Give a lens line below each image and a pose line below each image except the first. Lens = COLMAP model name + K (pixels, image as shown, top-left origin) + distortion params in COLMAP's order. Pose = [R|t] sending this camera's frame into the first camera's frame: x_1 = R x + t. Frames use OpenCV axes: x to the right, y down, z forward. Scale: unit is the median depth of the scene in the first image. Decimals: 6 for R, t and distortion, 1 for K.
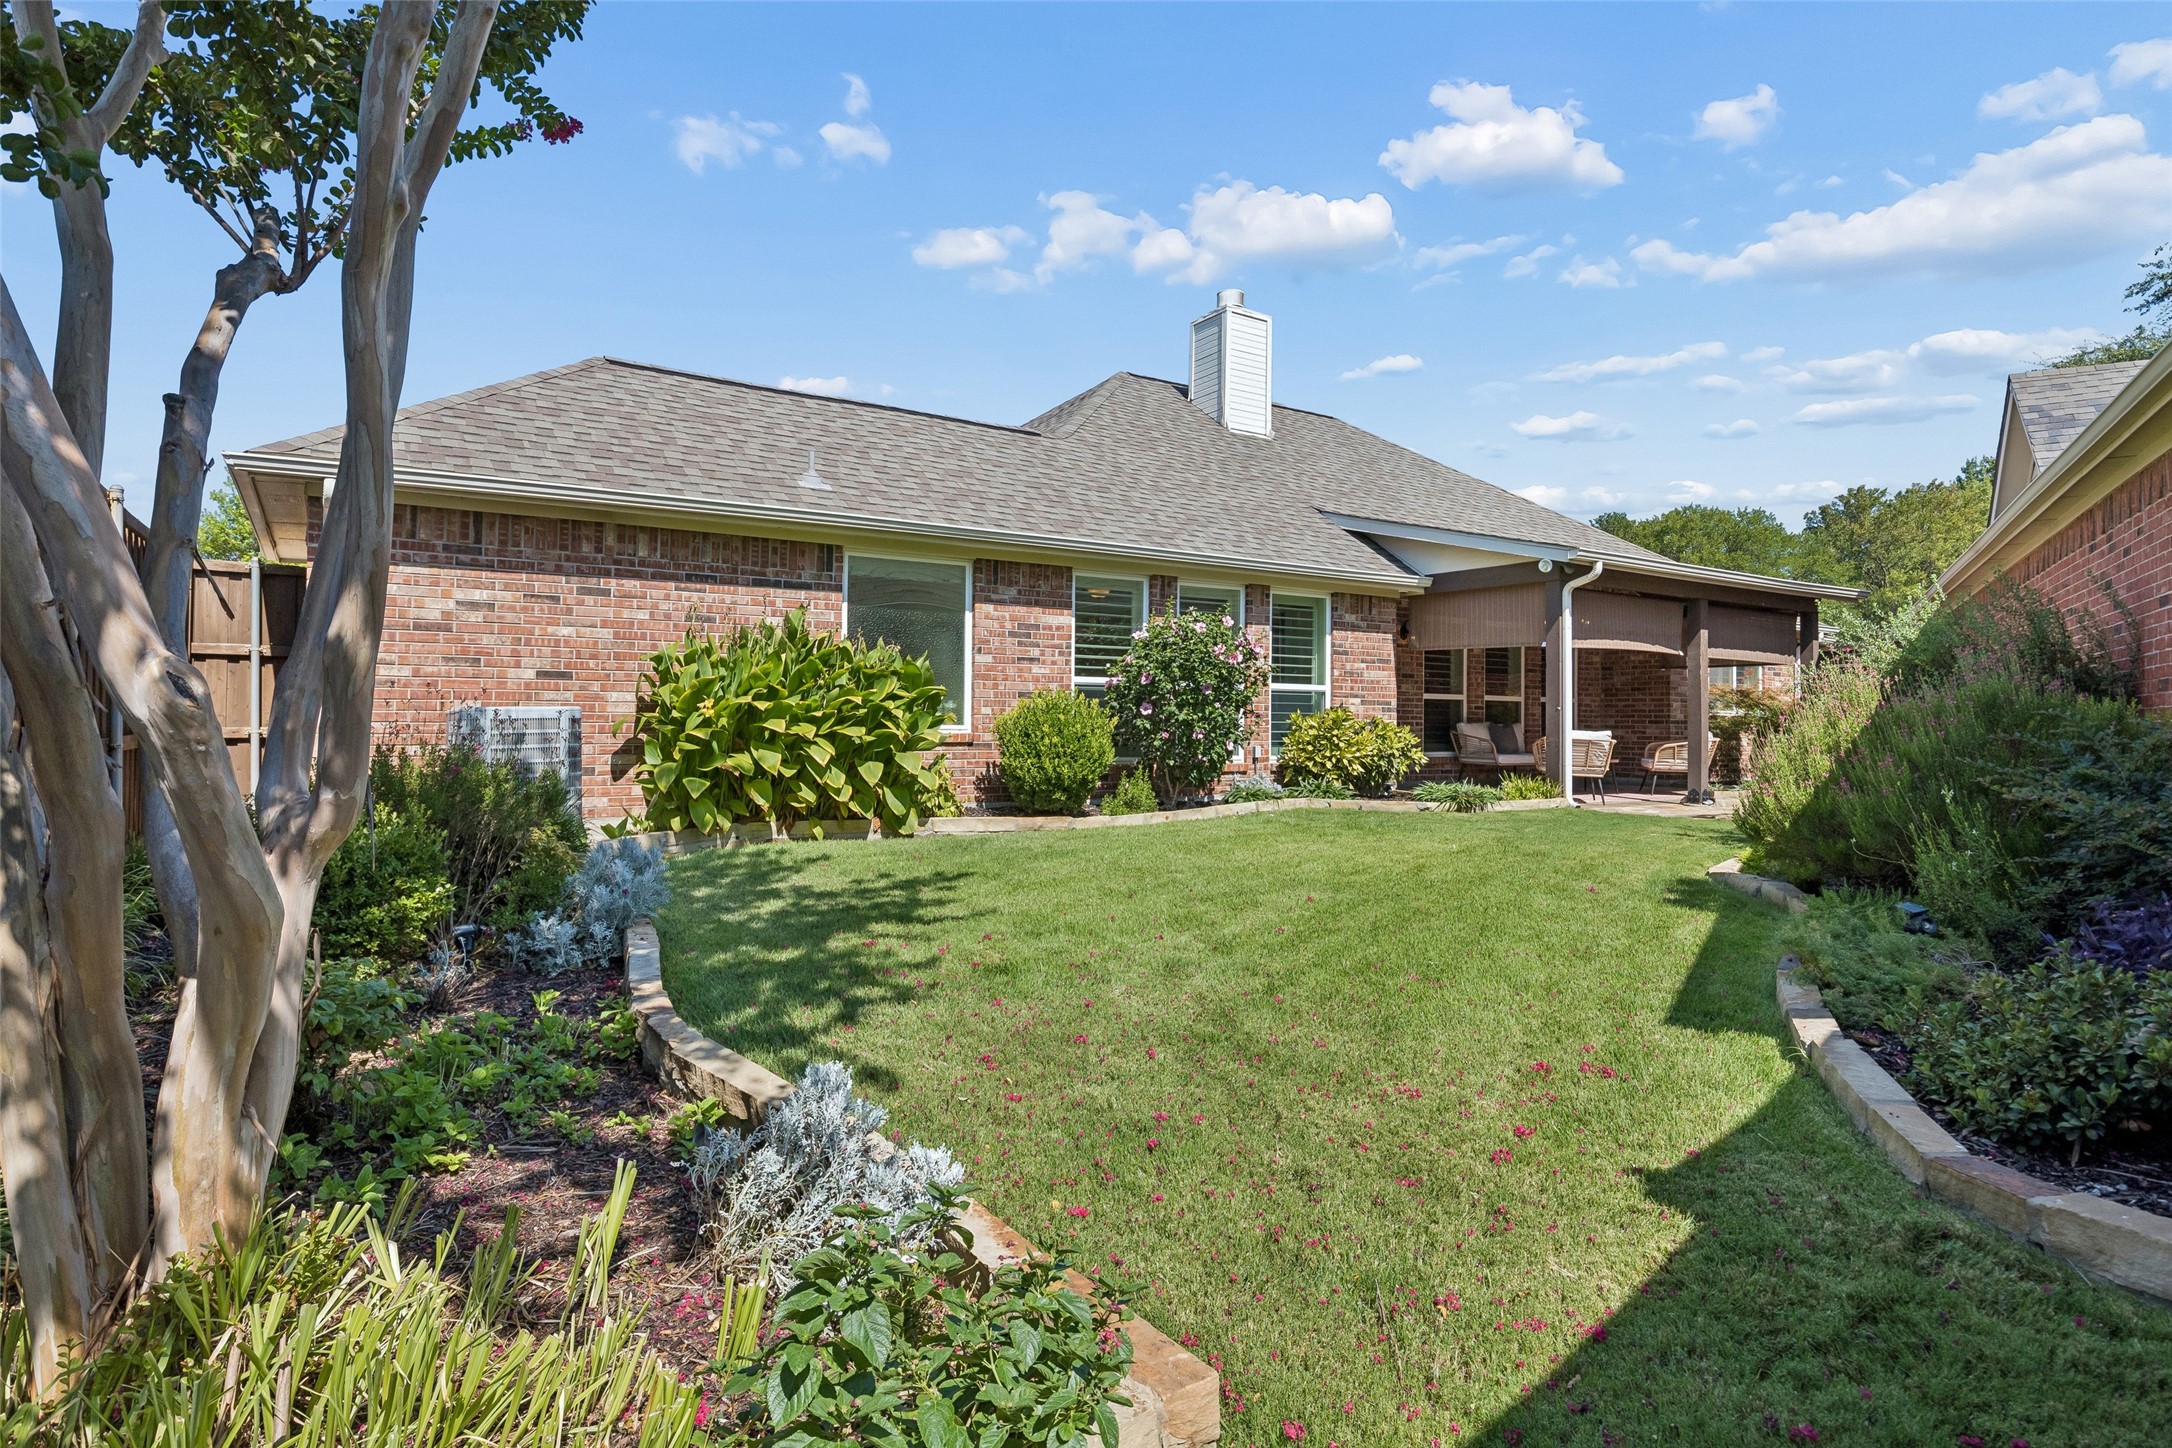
lens RADIAL K [[1129.7, 0, 1102.6], [0, 1129.7, 711.4], [0, 0, 1]] dist [0.004769, -0.001757]
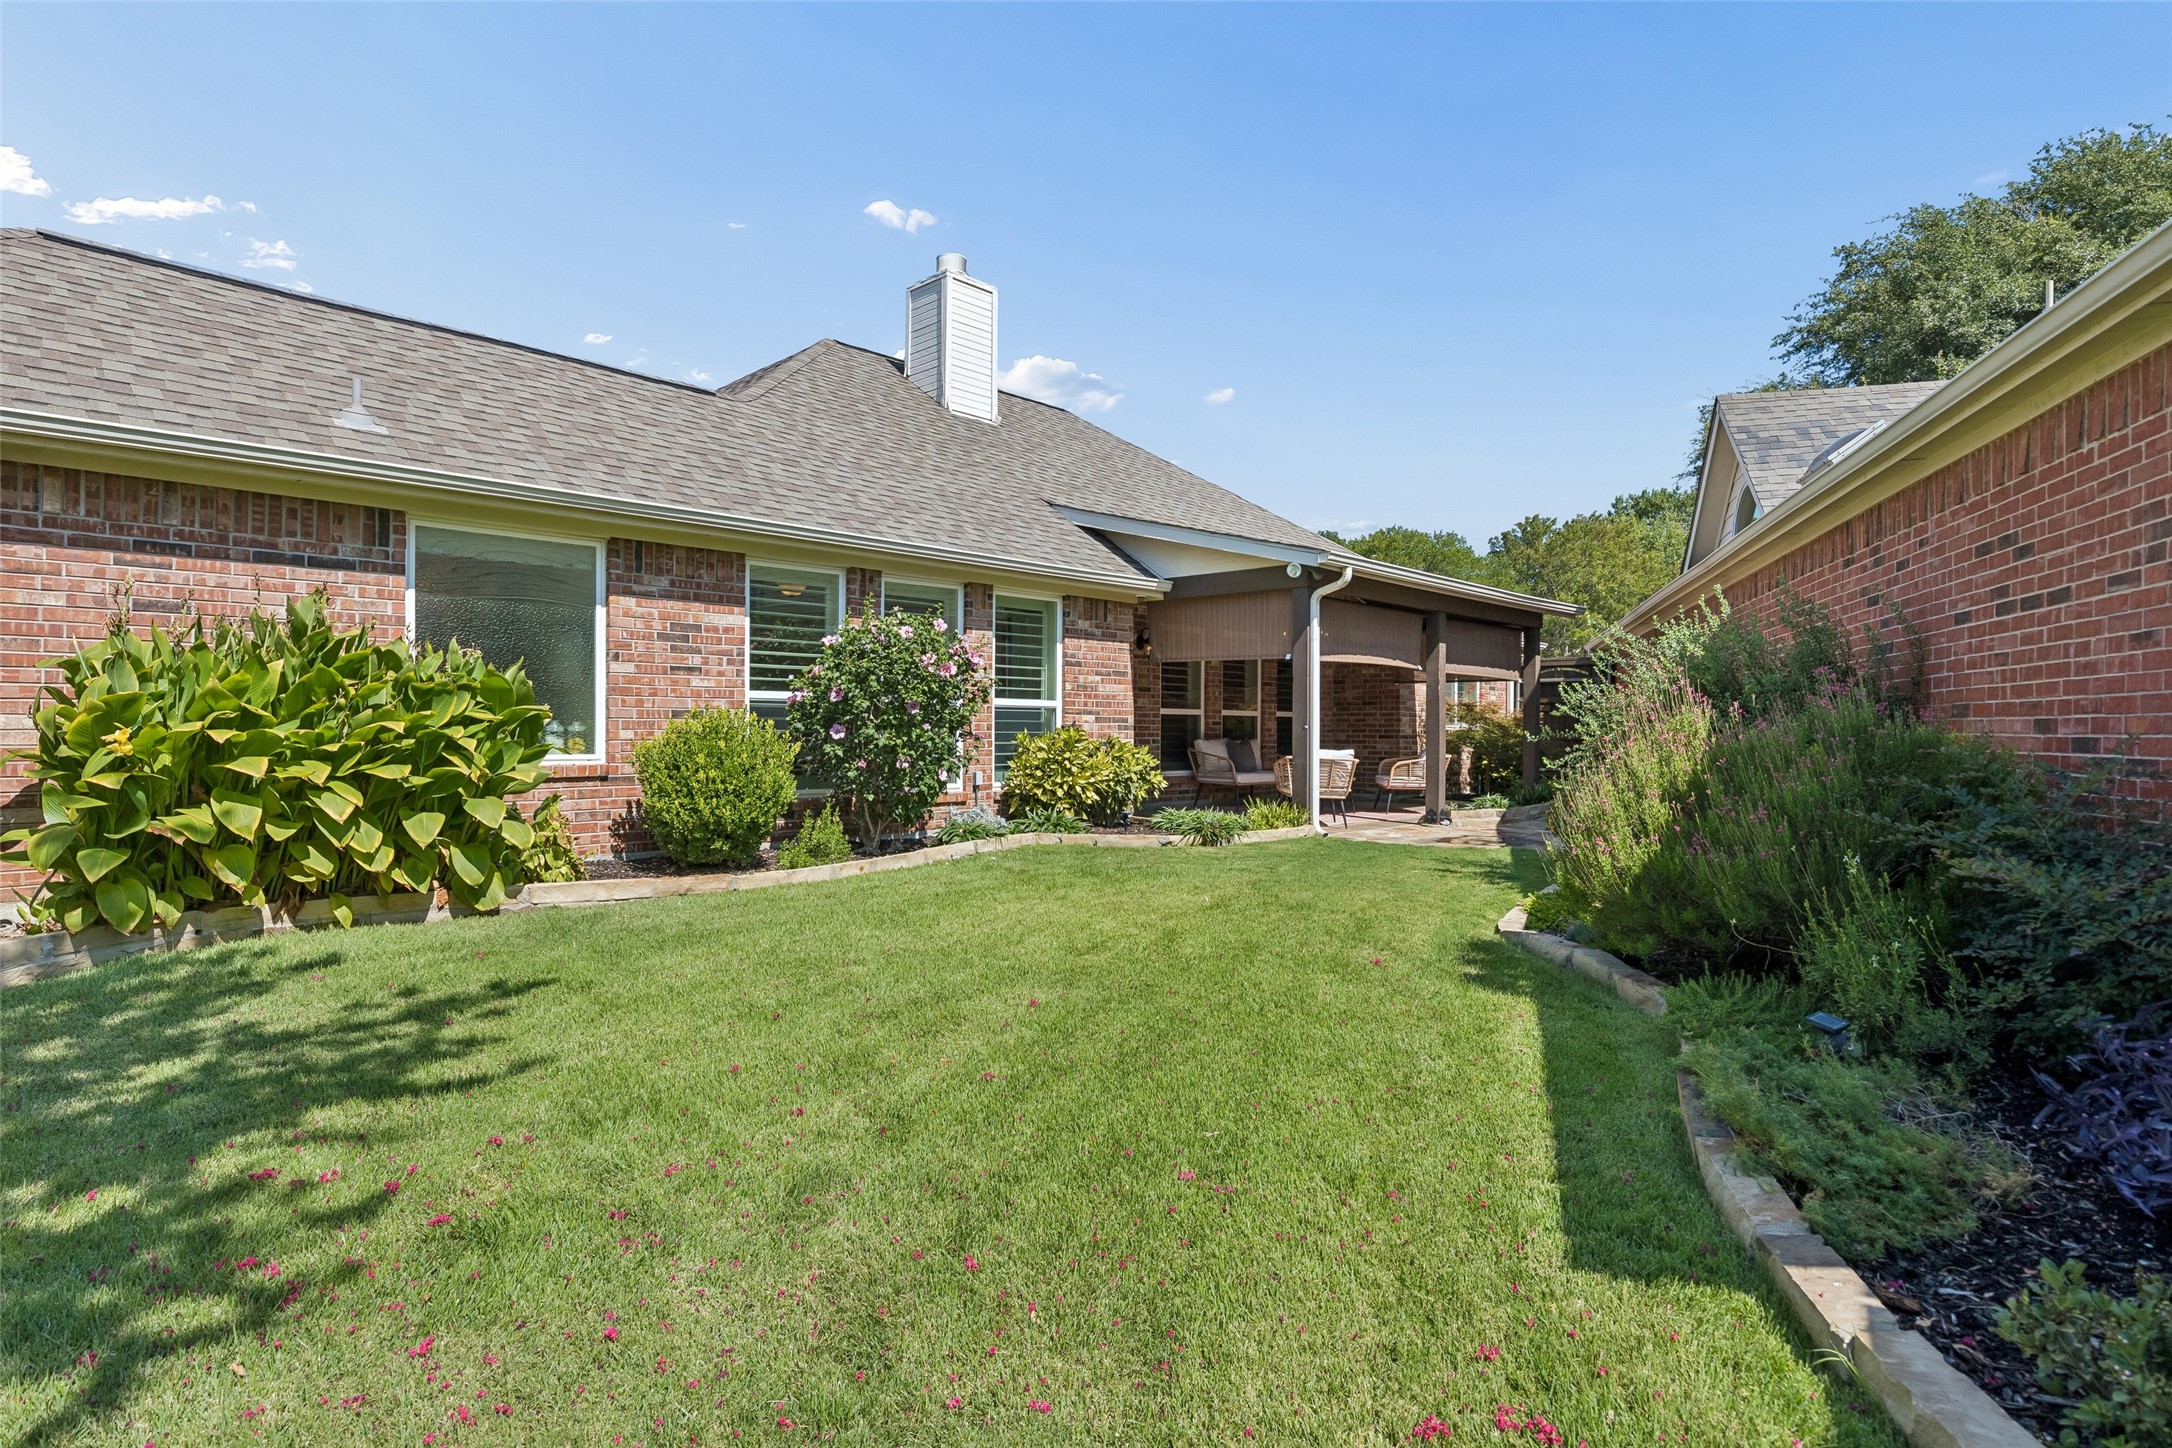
lens RADIAL K [[1129.7, 0, 1078.6], [0, 1129.7, 716.5], [0, 0, 1]] dist [0.004769, -0.001757]
pose [[0.977398, 0.000062, 0.211407, 0.036310], [0.000387, 0.999998, -0.002080, -0.011407], [-0.211407, 0.002115, 0.977396, 0.175372]]
